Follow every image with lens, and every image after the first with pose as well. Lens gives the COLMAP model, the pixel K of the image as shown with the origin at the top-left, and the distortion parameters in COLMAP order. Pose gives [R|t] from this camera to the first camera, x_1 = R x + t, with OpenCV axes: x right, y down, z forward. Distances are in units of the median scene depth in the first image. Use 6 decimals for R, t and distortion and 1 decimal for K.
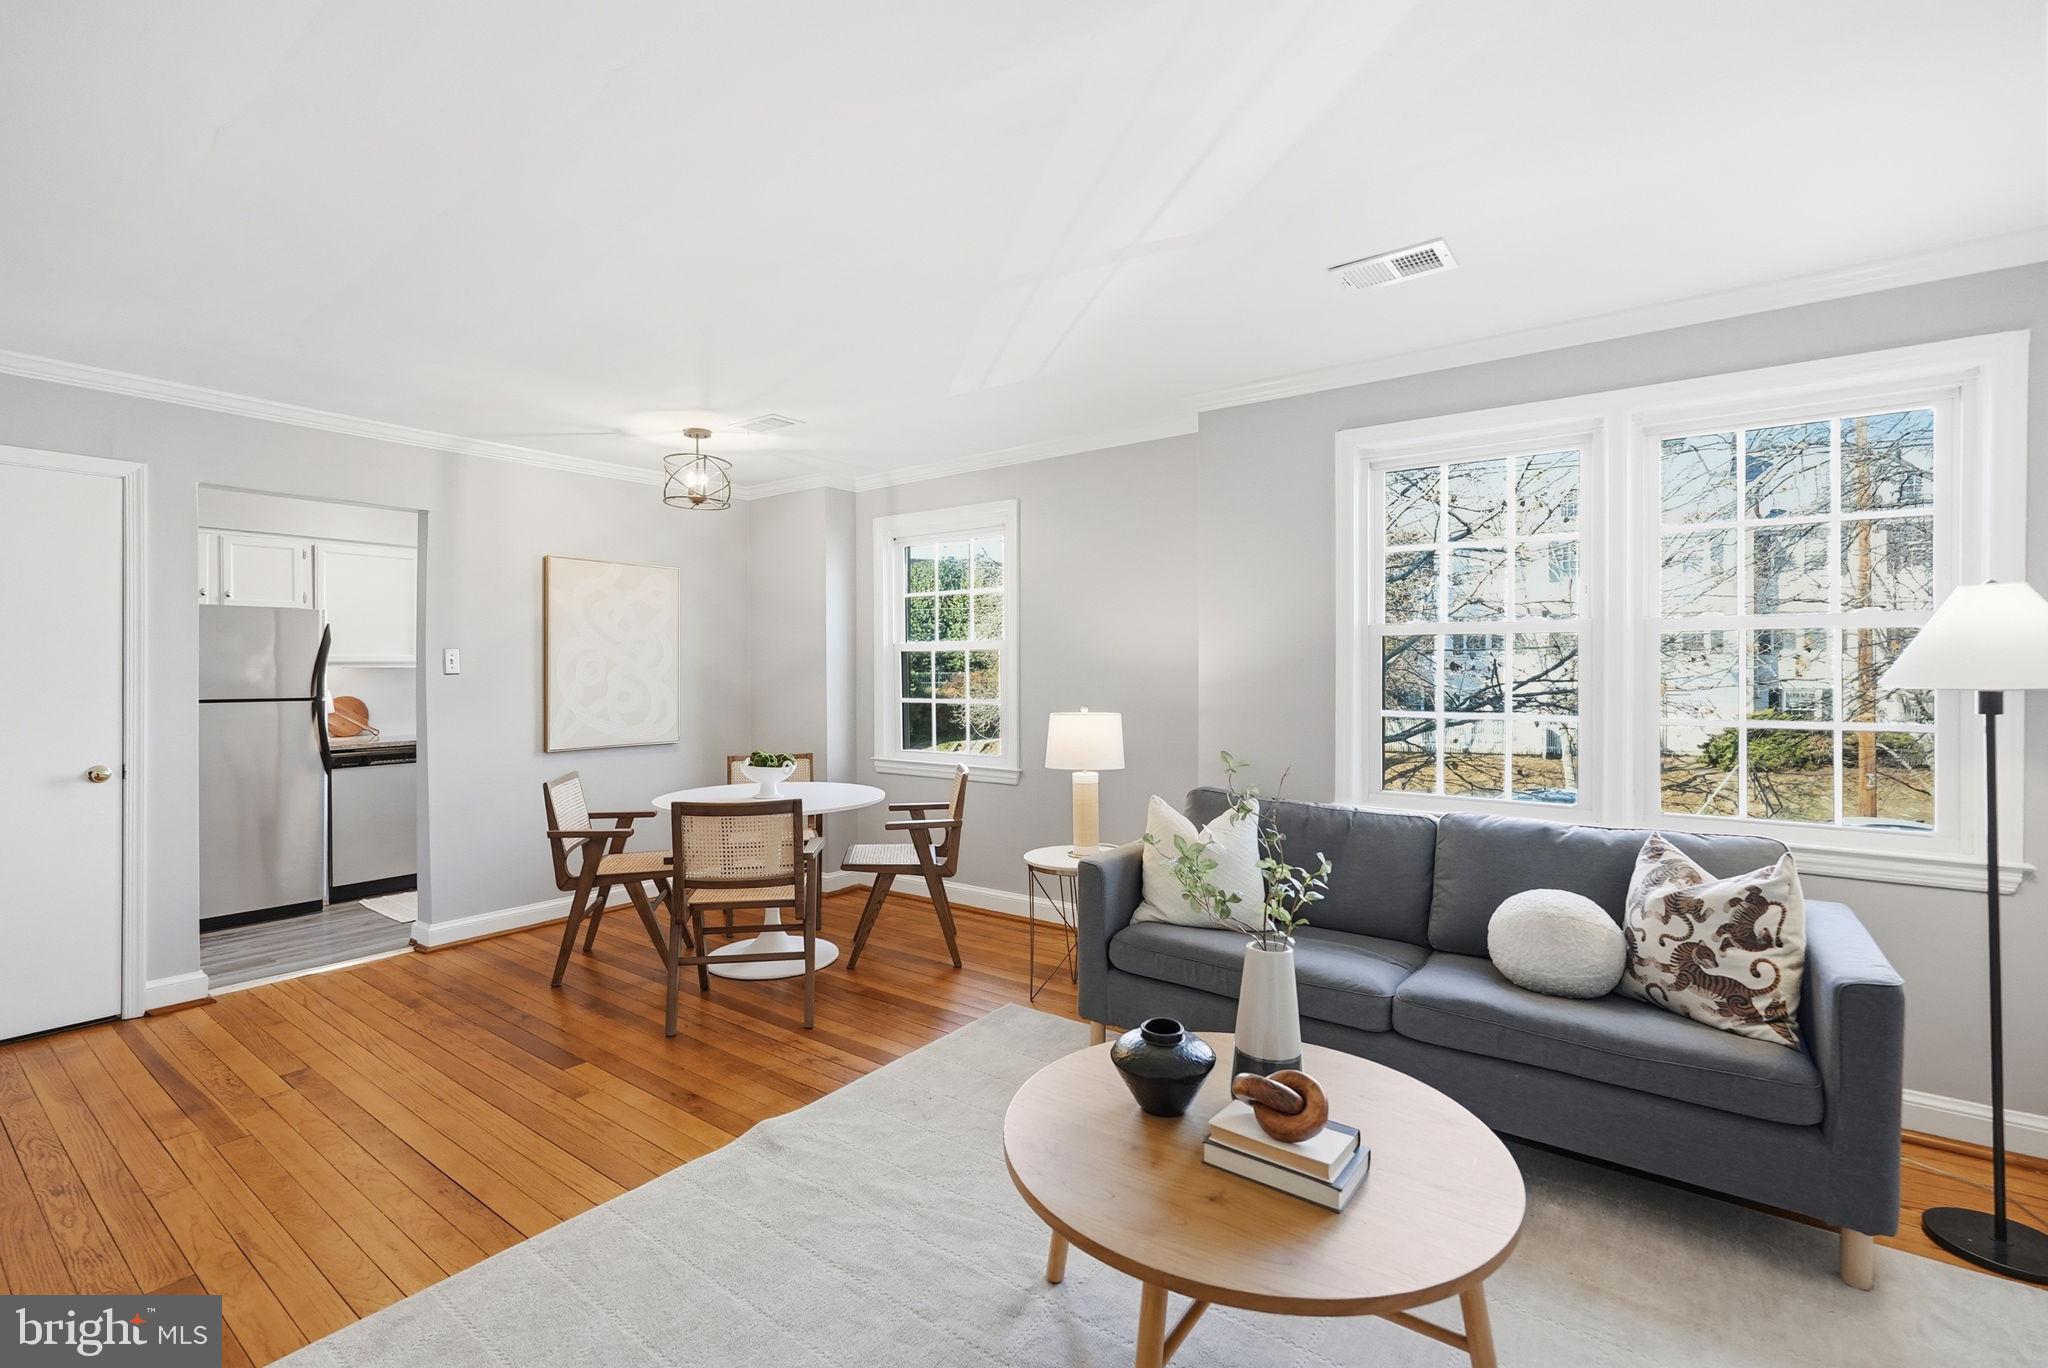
lens RADIAL K [[916.2, 0, 1007.4], [0, 916.2, 666.8], [0, 0, 1]] dist [0.000901, 0.001622]
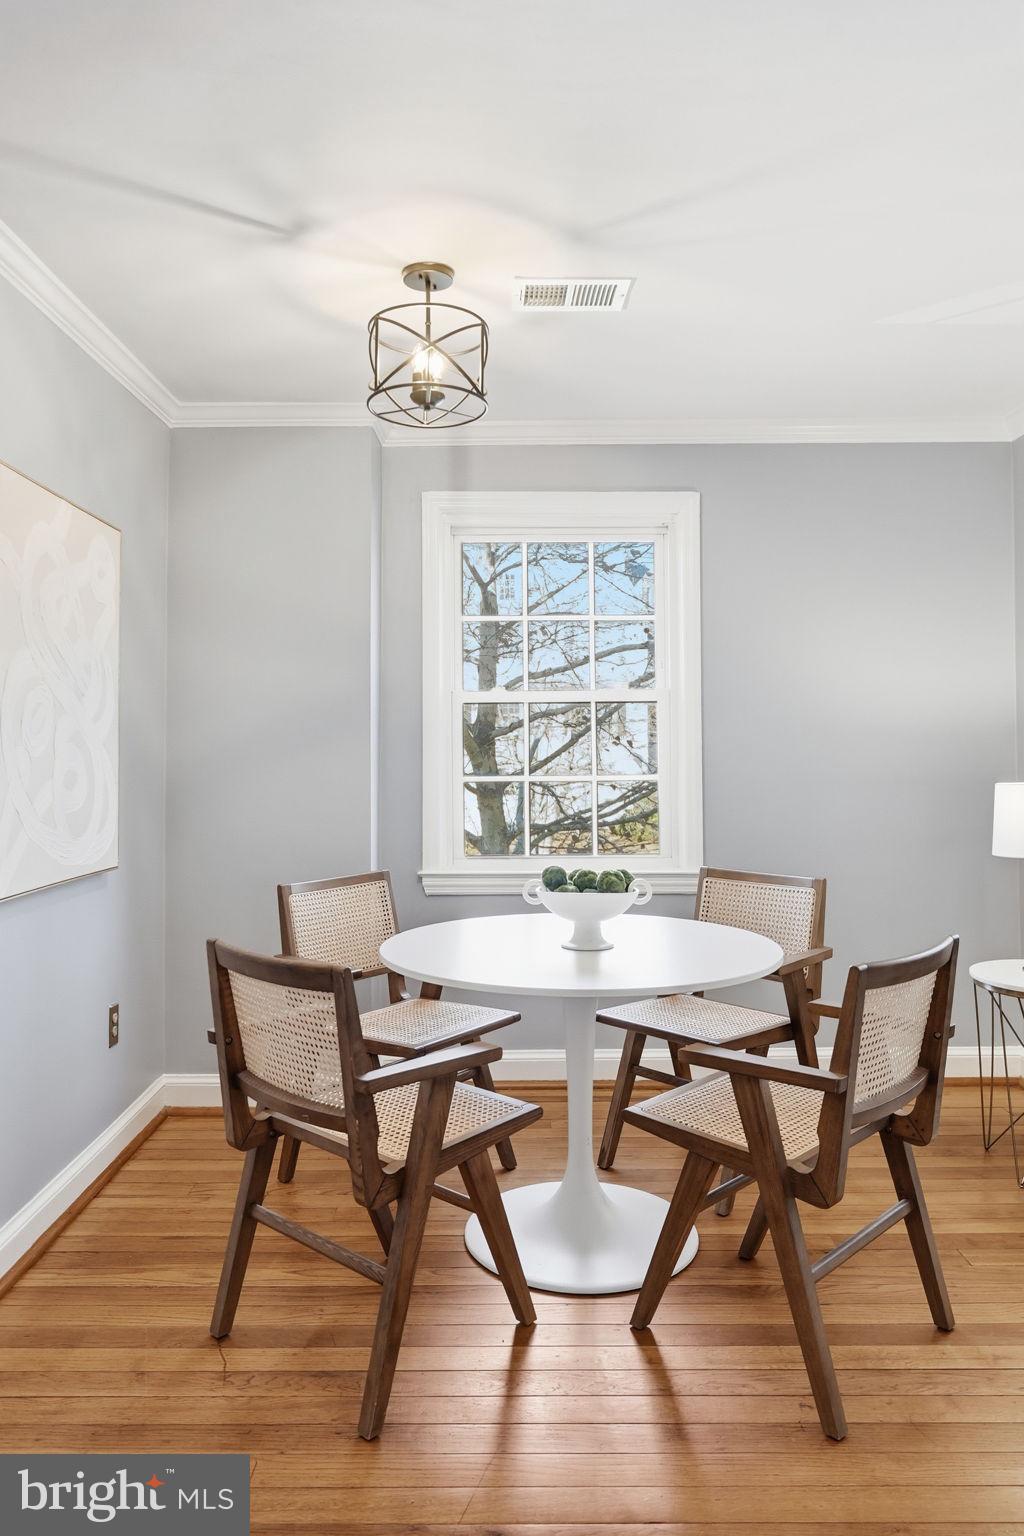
lens RADIAL K [[1065.7, 0, 507.8], [0, 1065.7, 753.6], [0, 0, 1]] dist [0.022270, 0.001160]
pose [[0.796648, 0.000421, 0.604443, -0.681511], [-0.003553, 0.999986, 0.003987, 0.018156], [-0.604432, -0.005324, 0.796639, 0.482158]]
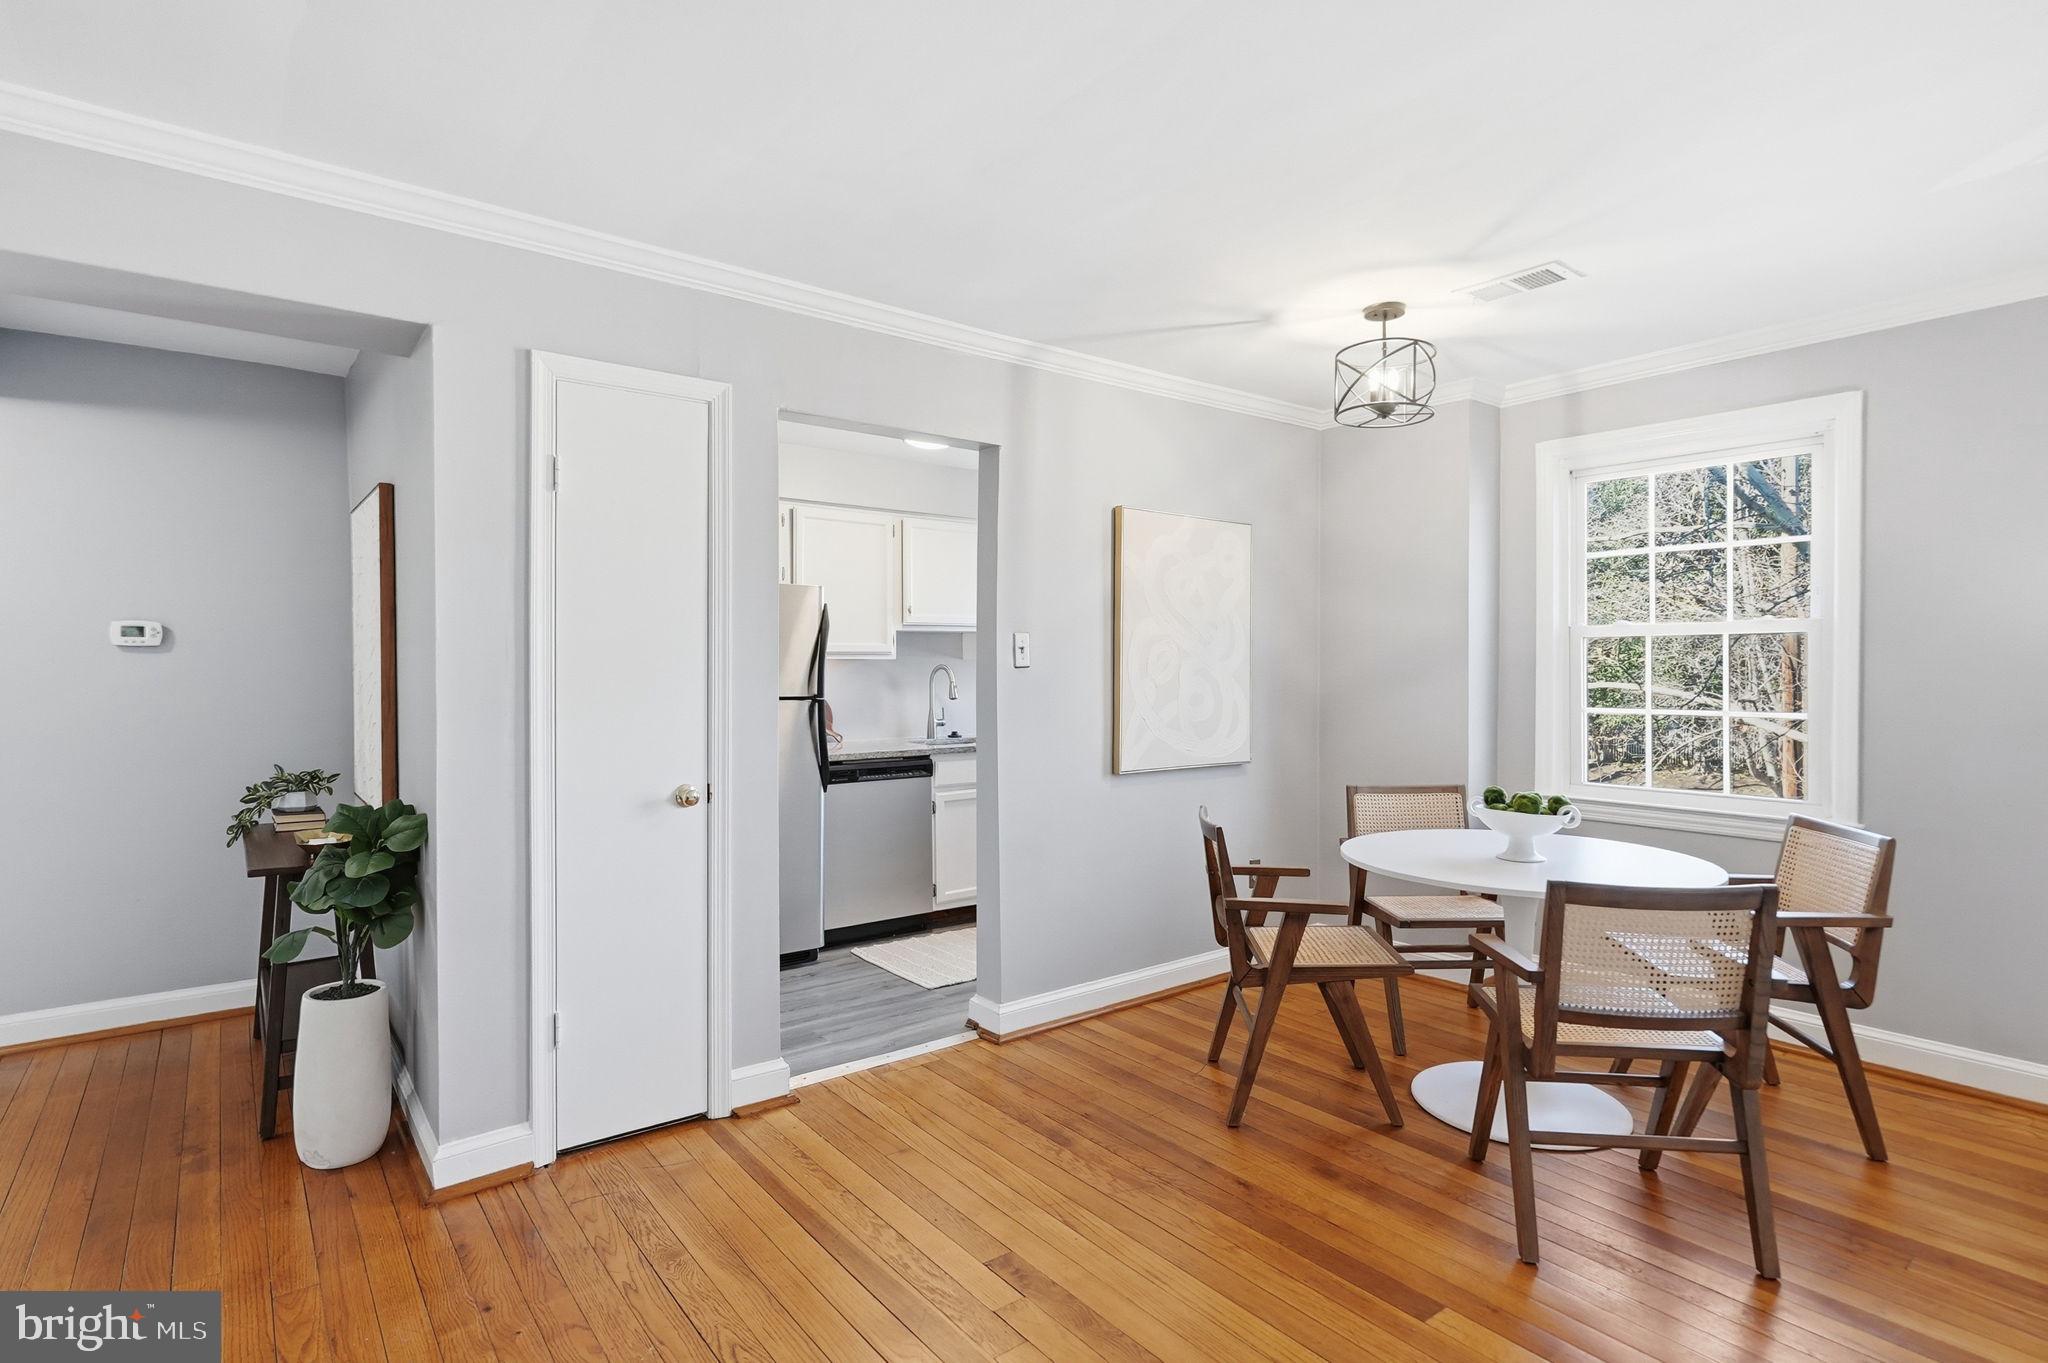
lens RADIAL K [[1038.7, 0, 1020.3], [0, 1038.7, 677.1], [0, 0, 1]] dist [-0.005600, 0.000272]
pose [[0.967096, 0.008537, -0.254269, -0.405750], [-0.005305, 0.999896, 0.013394, 0.004818], [0.254357, -0.011605, 0.967041, 0.195590]]
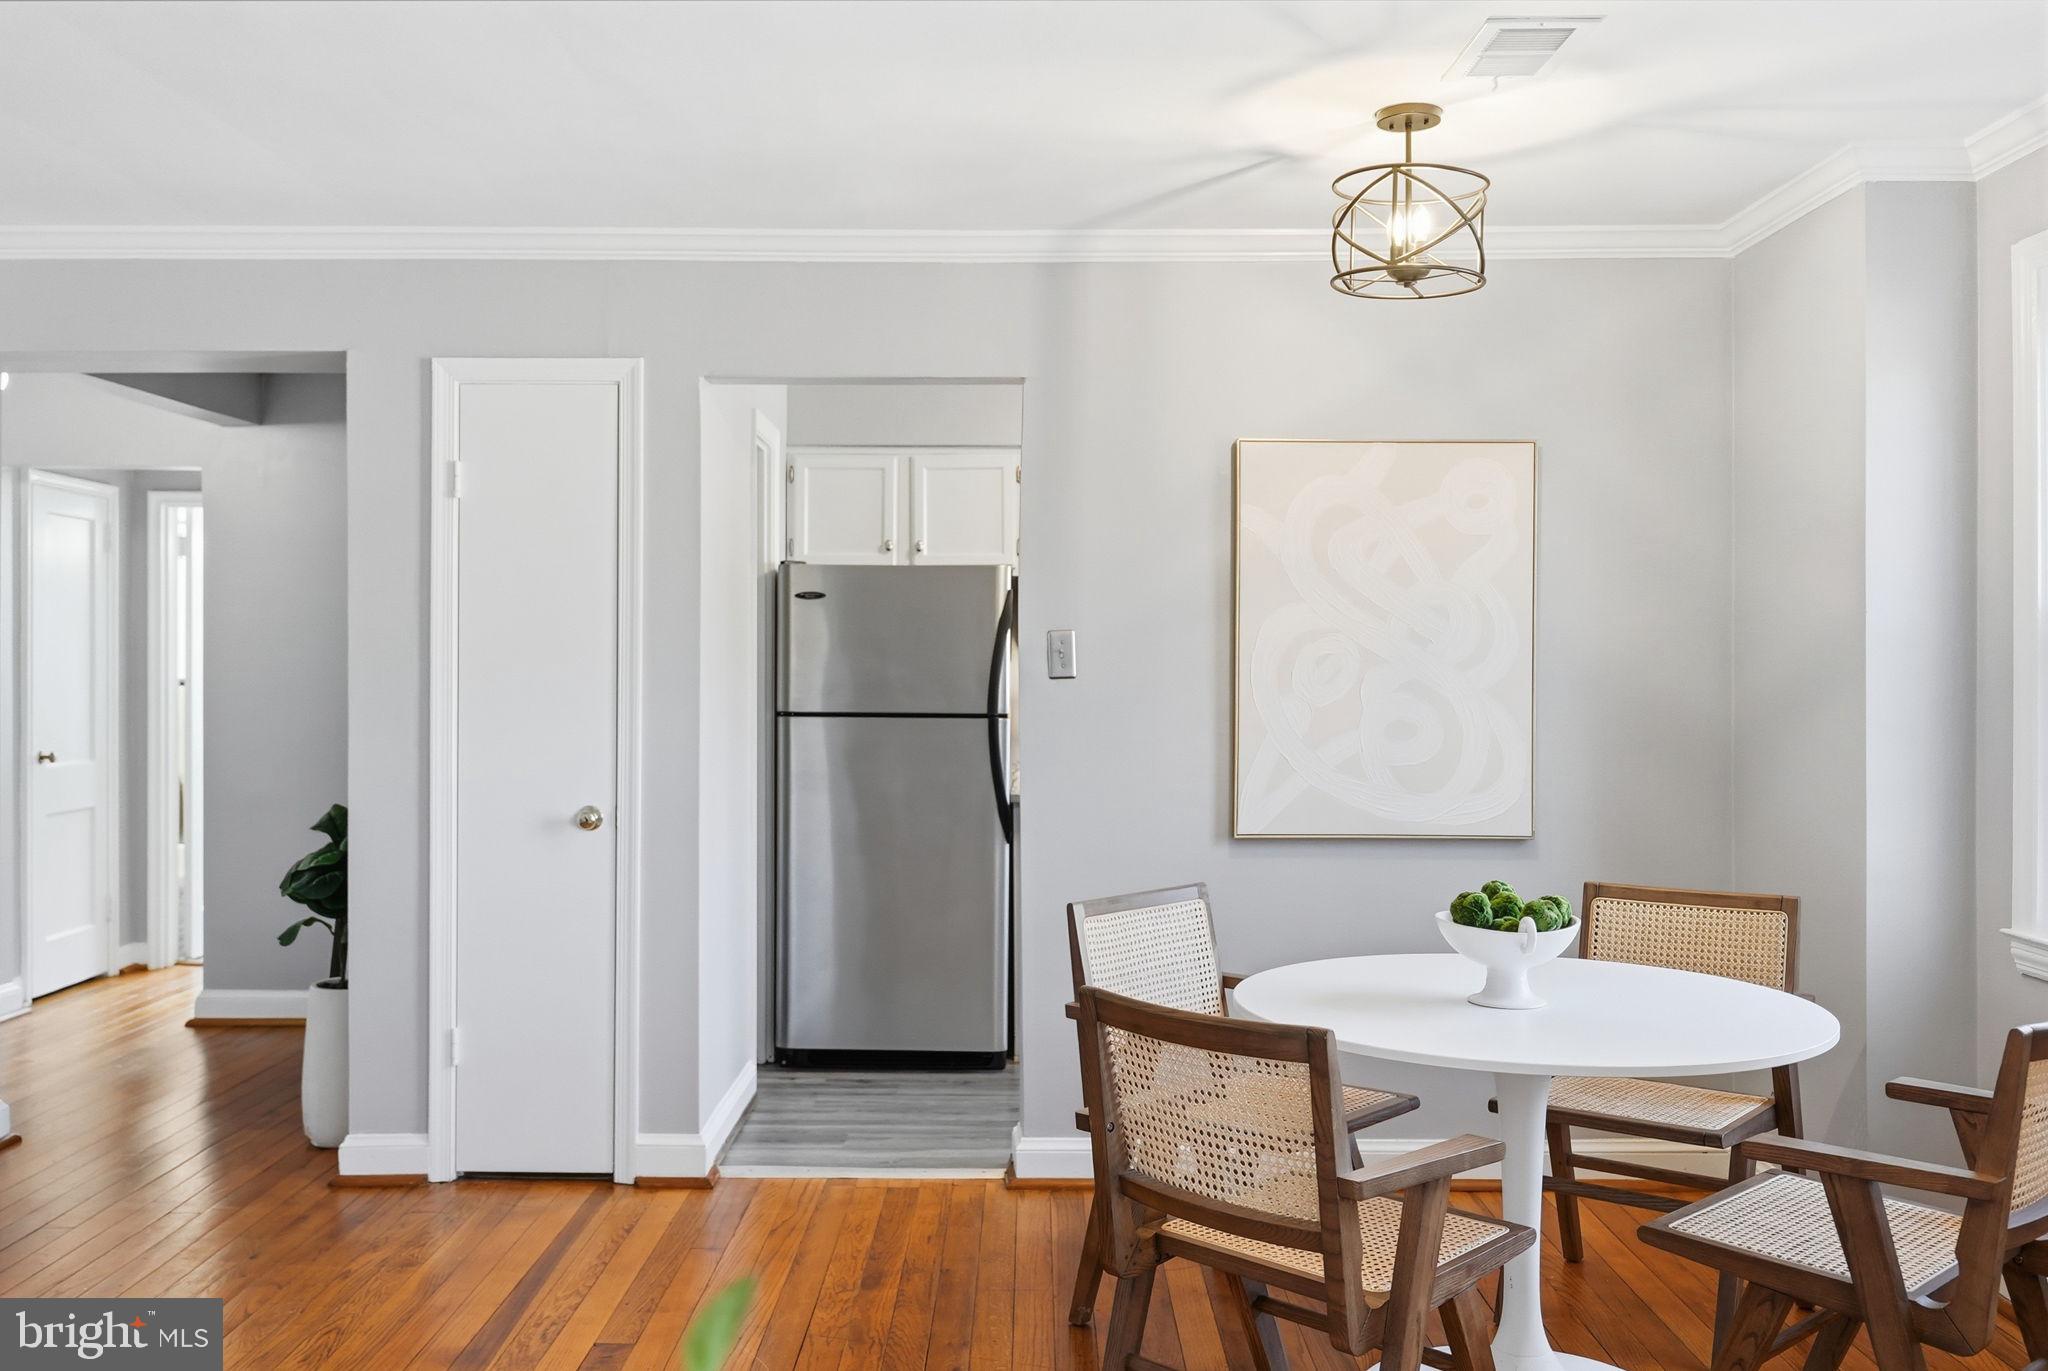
lens RADIAL K [[1790.3, 0, 1009.4], [0, 1790.3, 666.5], [0, 0, 1]] dist [-0.001338, 0.007864]
pose [[0.595580, 0.008283, -0.803253, 0.220656], [-0.004480, 0.999966, 0.006989, -0.006156], [0.803283, -0.000564, 0.595597, 0.363117]]
